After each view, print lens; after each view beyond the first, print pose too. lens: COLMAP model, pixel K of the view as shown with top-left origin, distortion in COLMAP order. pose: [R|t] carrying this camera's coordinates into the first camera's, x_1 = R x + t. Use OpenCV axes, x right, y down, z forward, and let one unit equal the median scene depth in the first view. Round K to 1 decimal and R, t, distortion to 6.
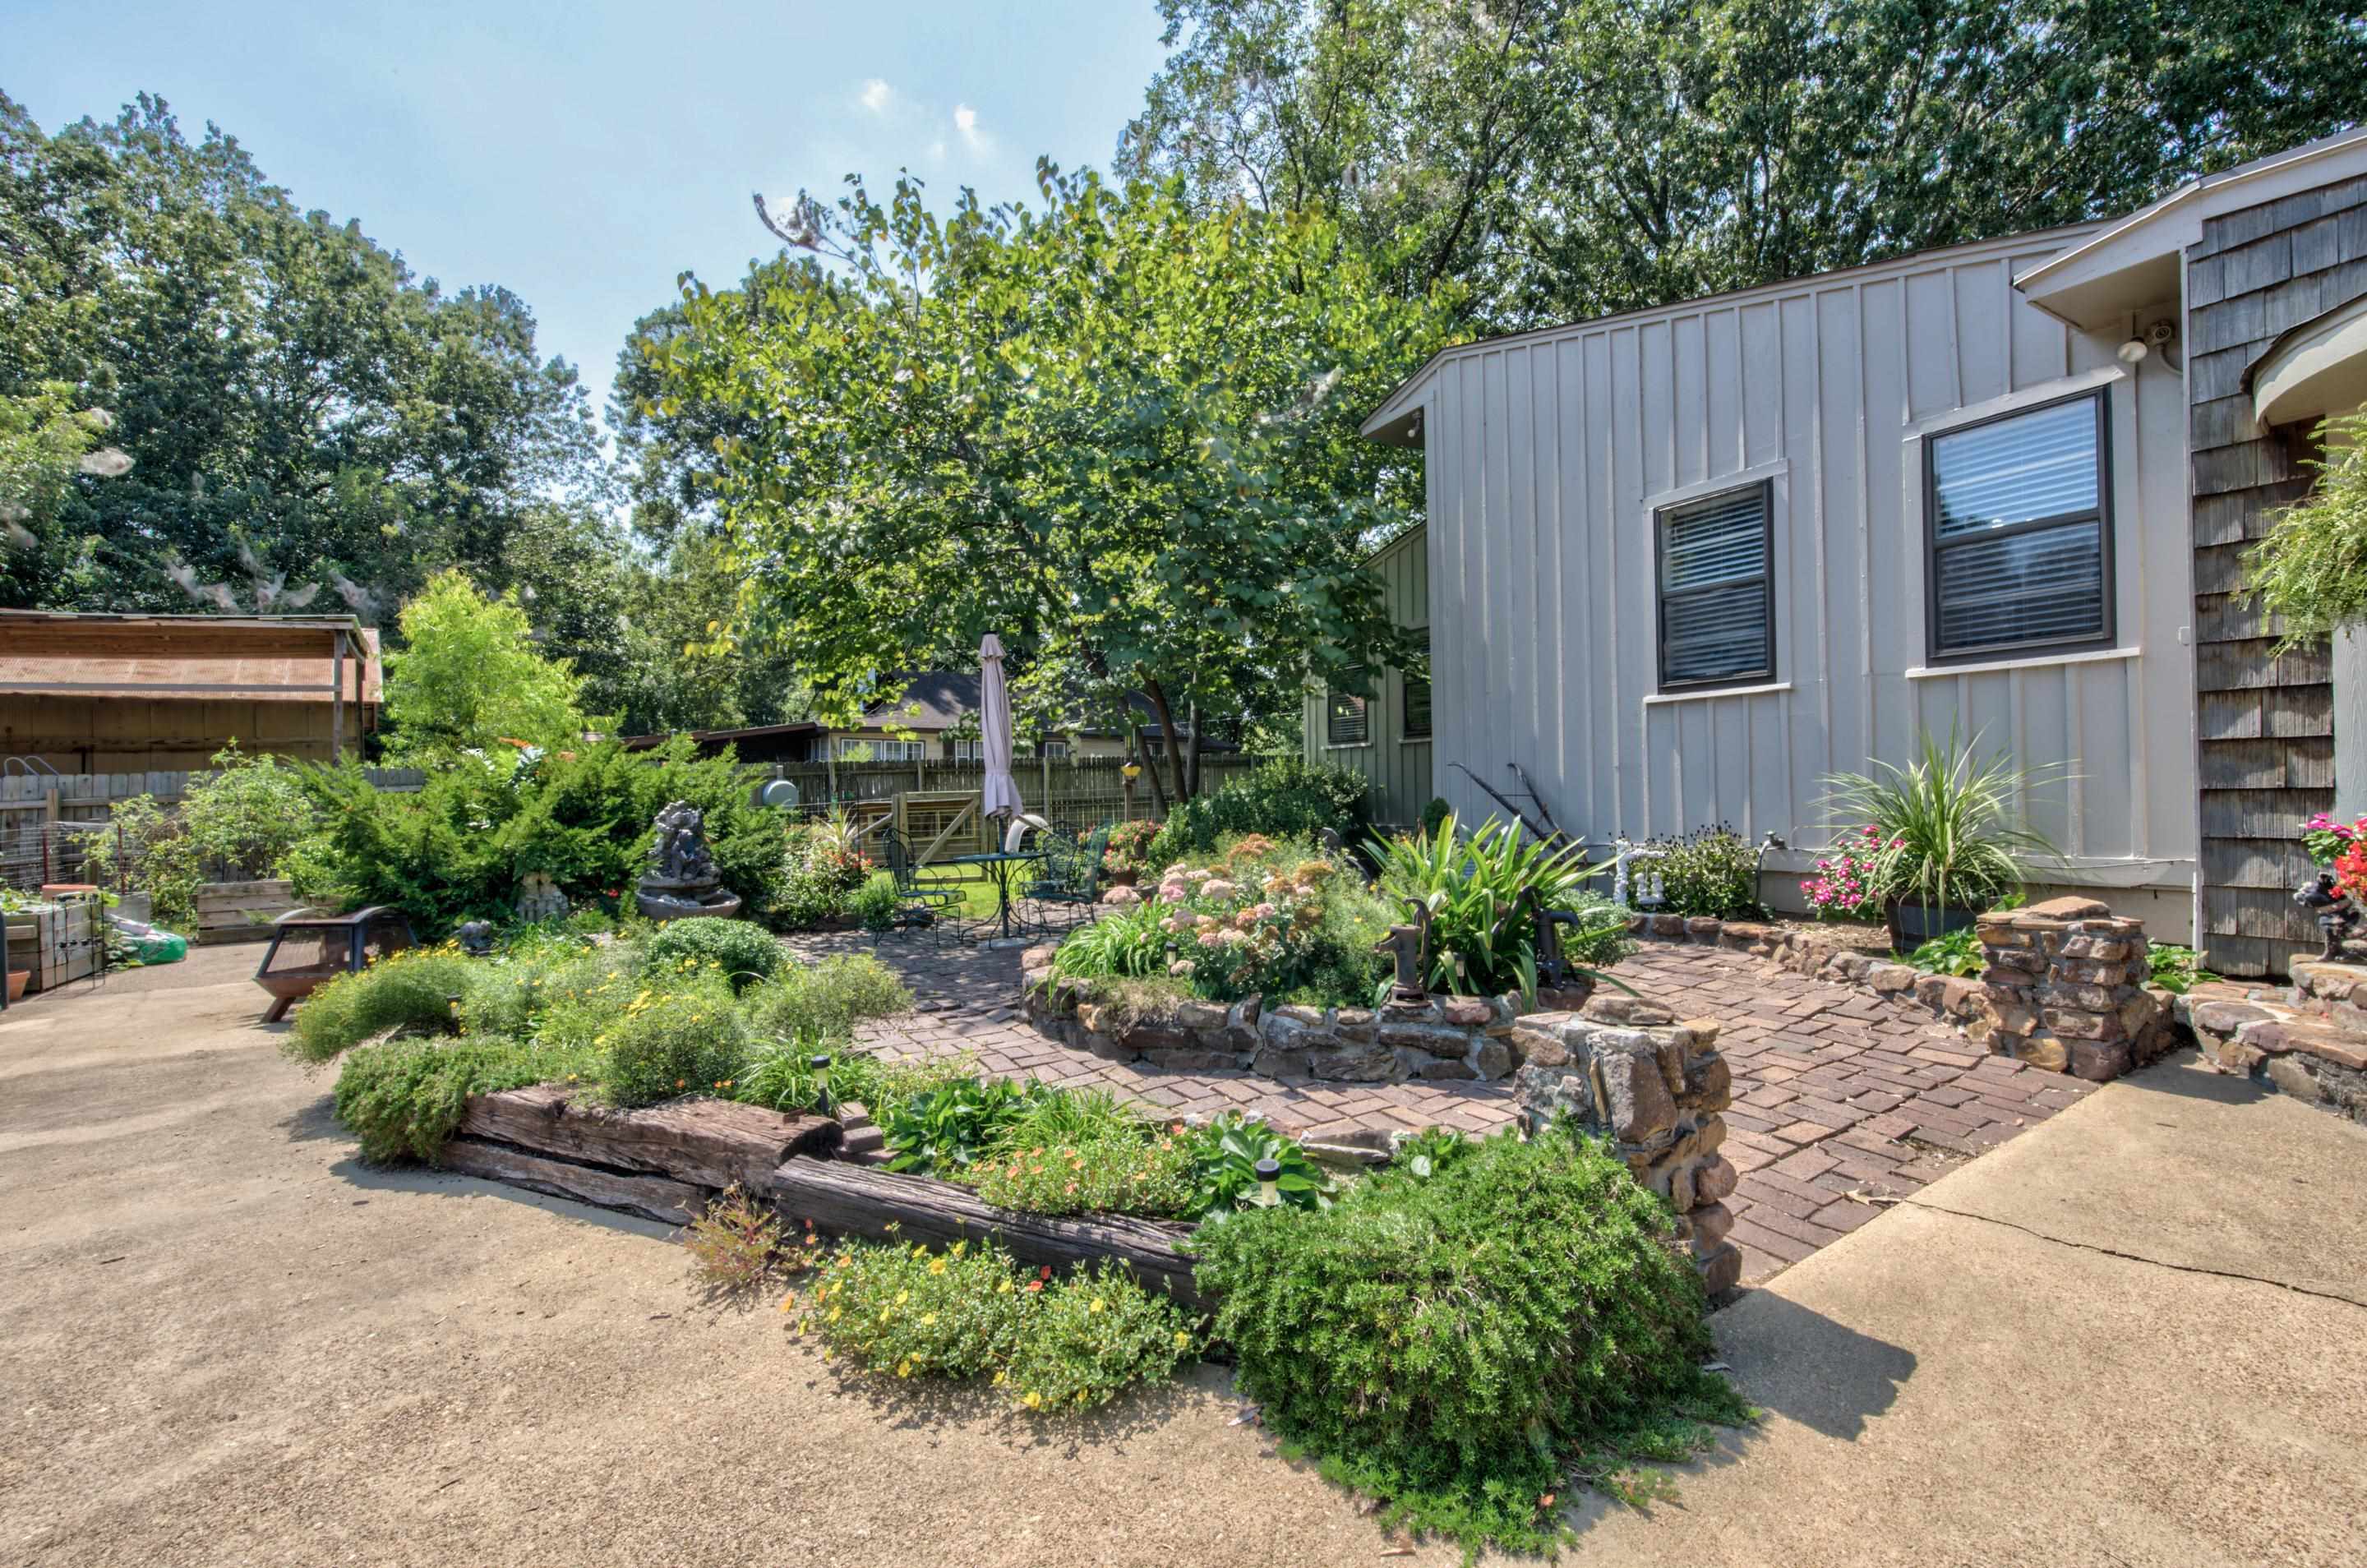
lens RADIAL K [[1009.6, 0, 1188.0], [0, 1009.6, 783.1], [0, 0, 1]] dist [0.001926, 0.000194]
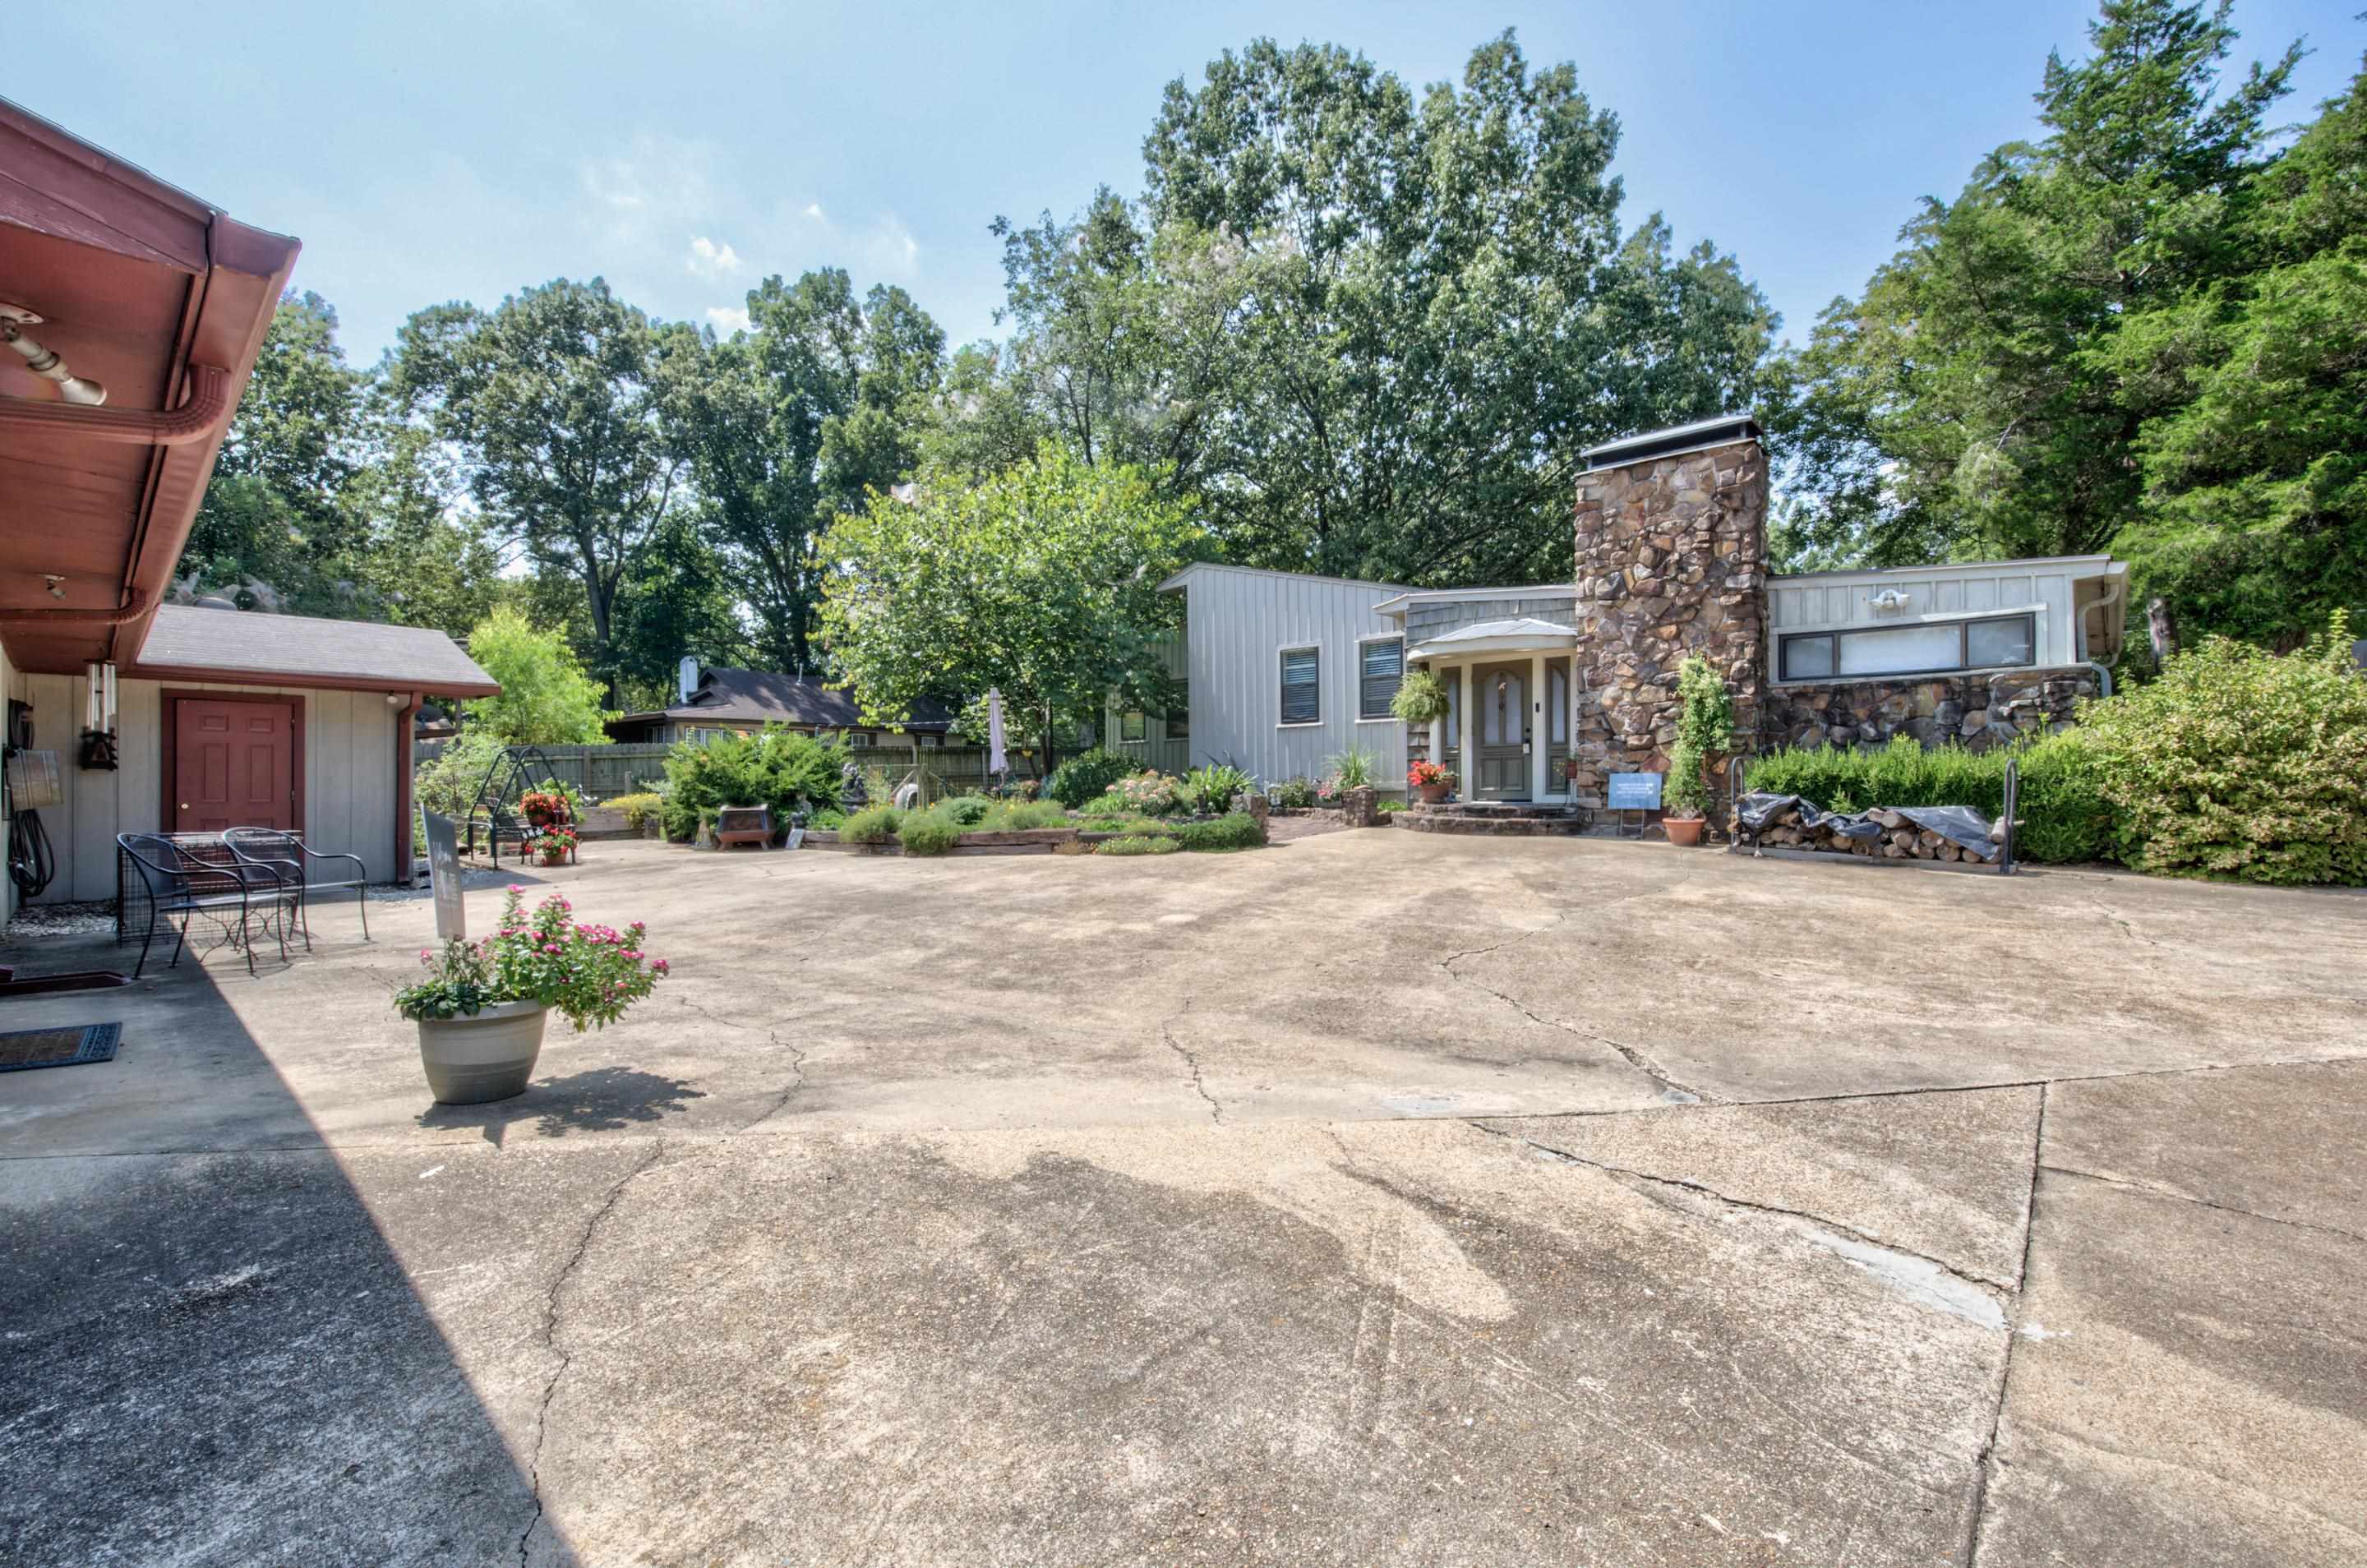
lens RADIAL K [[1009.6, 0, 1188.0], [0, 1009.6, 783.1], [0, 0, 1]] dist [0.001926, 0.000194]
pose [[0.959510, 0.005938, 0.281613, -0.212471], [-0.007590, 0.999960, 0.004774, 0.022142], [-0.281574, -0.006718, 0.959516, -0.616878]]
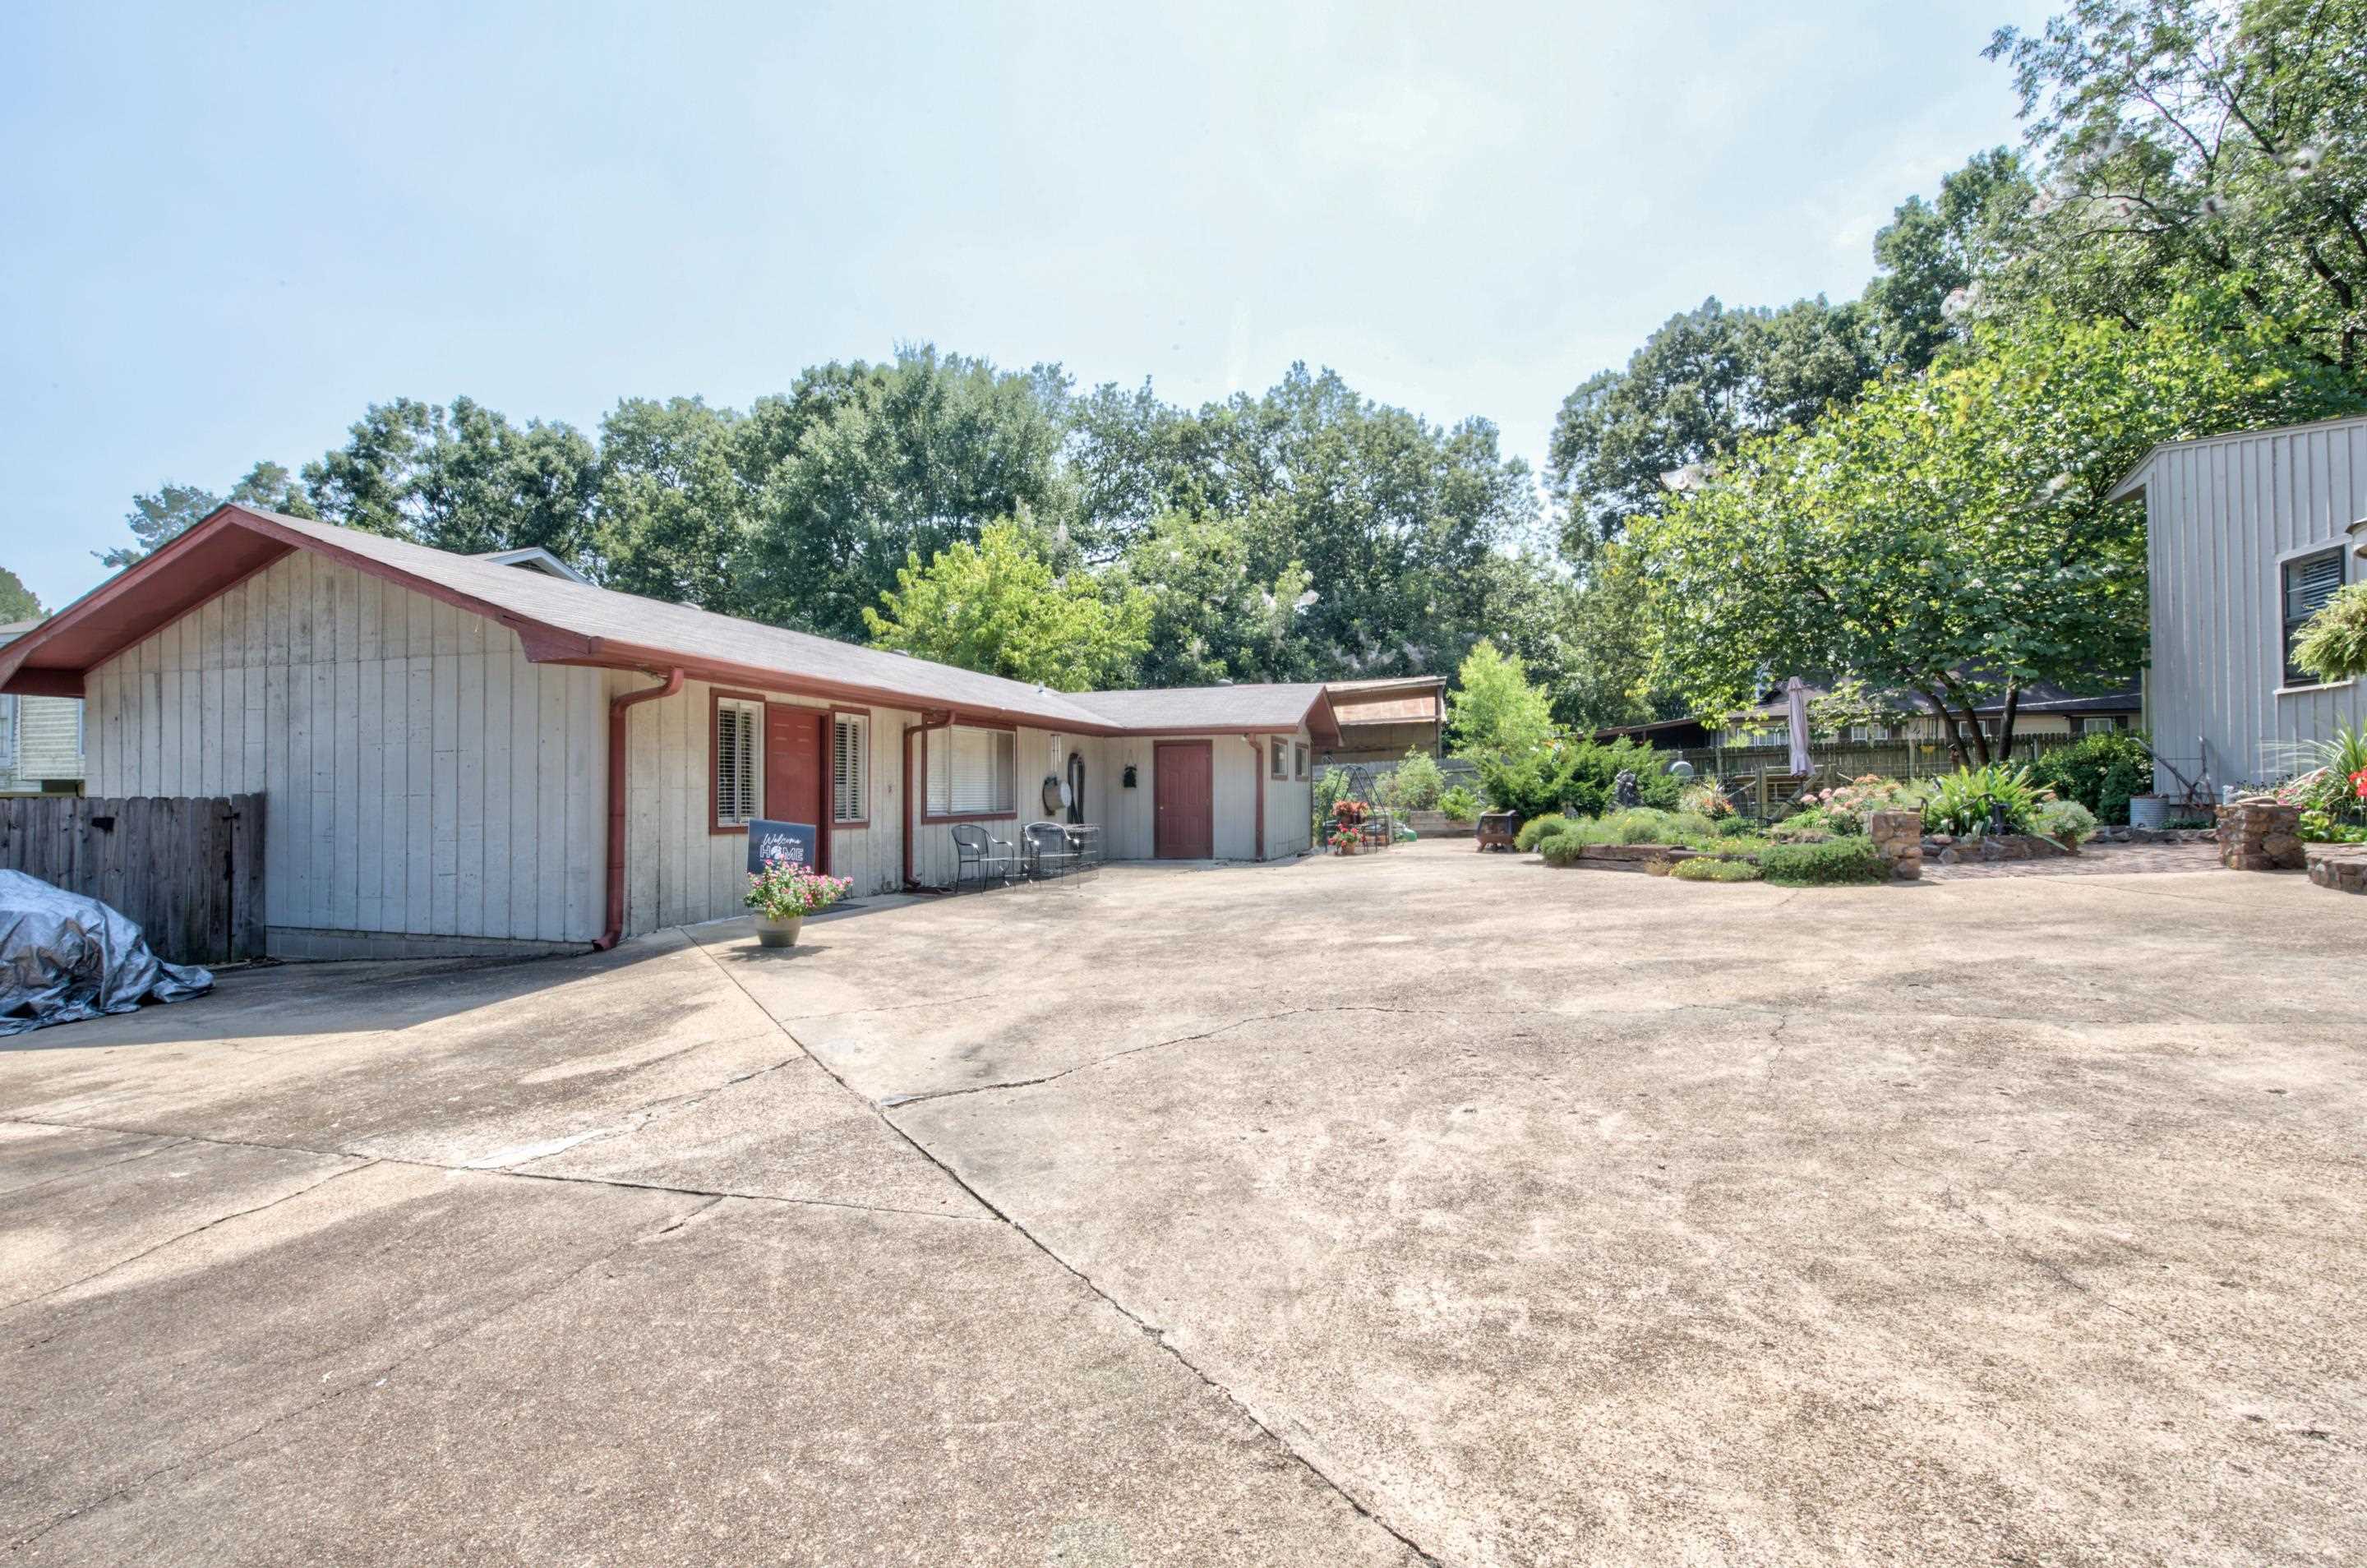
lens RADIAL K [[1006.3, 0, 1185.2], [0, 1006.3, 787.1], [0, 0, 1]] dist [-0.001143, 0.000149]
pose [[0.661025, 0.001926, -0.750361, 0.231570], [0.010850, 0.999868, 0.012125, 0.009591], [0.750285, -0.016156, 0.660917, -0.538850]]
